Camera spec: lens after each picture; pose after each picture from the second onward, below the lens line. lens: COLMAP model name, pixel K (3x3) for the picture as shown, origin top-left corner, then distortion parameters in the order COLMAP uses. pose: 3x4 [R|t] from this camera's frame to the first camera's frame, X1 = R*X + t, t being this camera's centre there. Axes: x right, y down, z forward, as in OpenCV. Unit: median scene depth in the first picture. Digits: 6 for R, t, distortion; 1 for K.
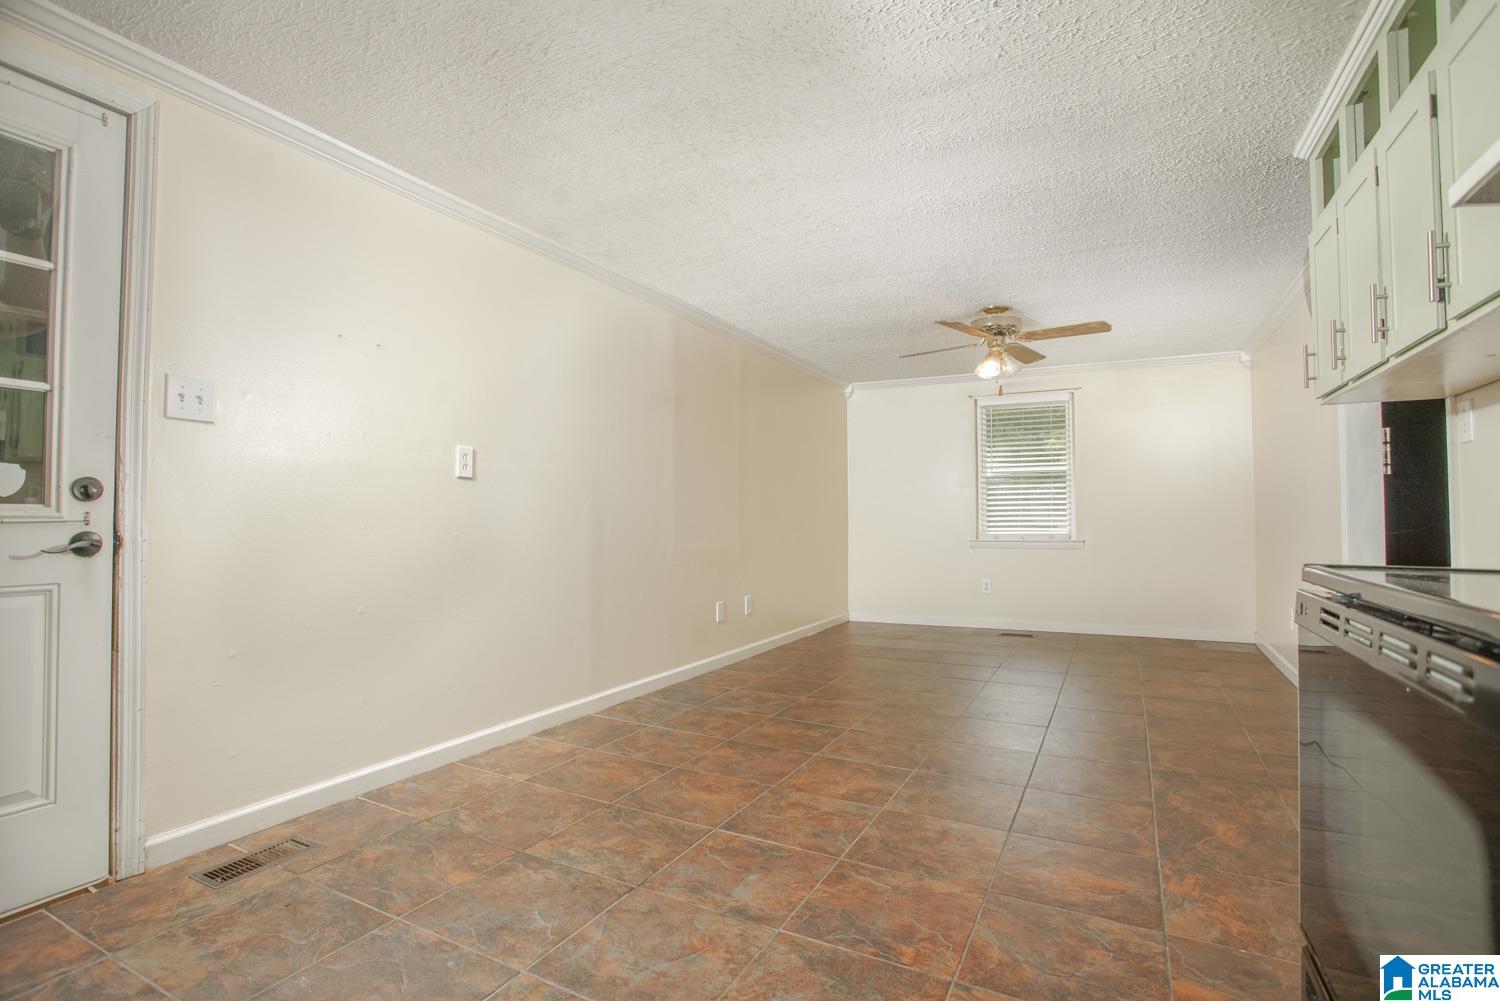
lens RADIAL K [[723.9, 0, 750.0], [0, 723.9, 500.5], [0, 0, 1]] dist [-0.075457, 0.032626]
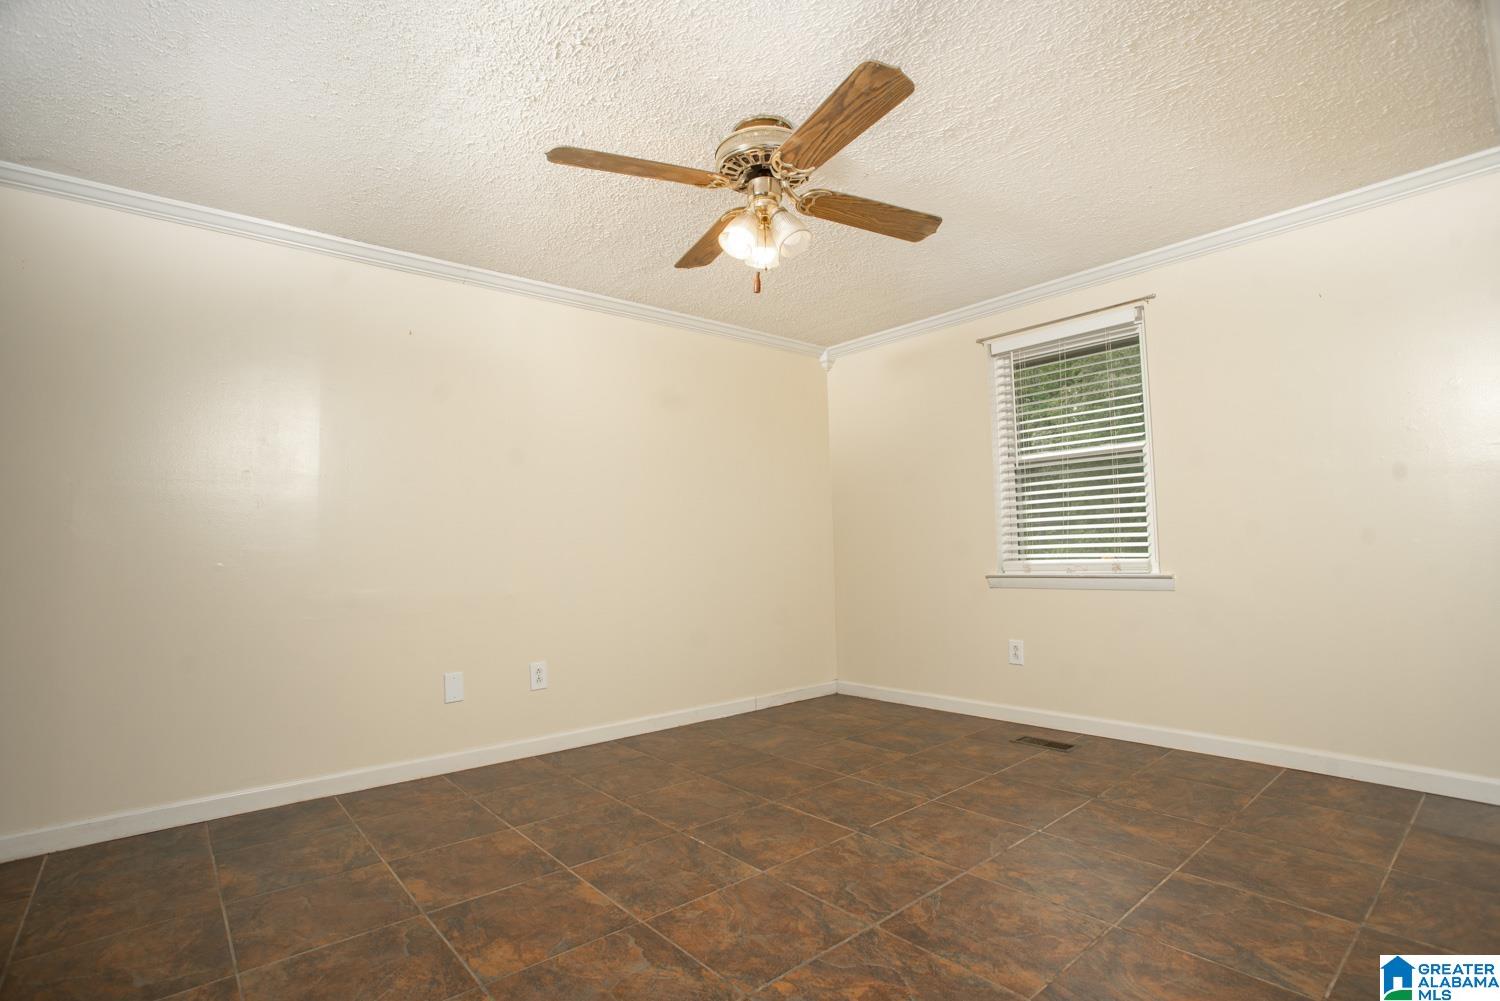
lens RADIAL K [[723.9, 0, 750.0], [0, 723.9, 500.5], [0, 0, 1]] dist [-0.075457, 0.032626]
pose [[0.927173, -0.045187, -0.371899, 1.110159], [0.030072, 0.998473, -0.046346, 0.045216], [0.373425, 0.031787, 0.927116, 1.156093]]
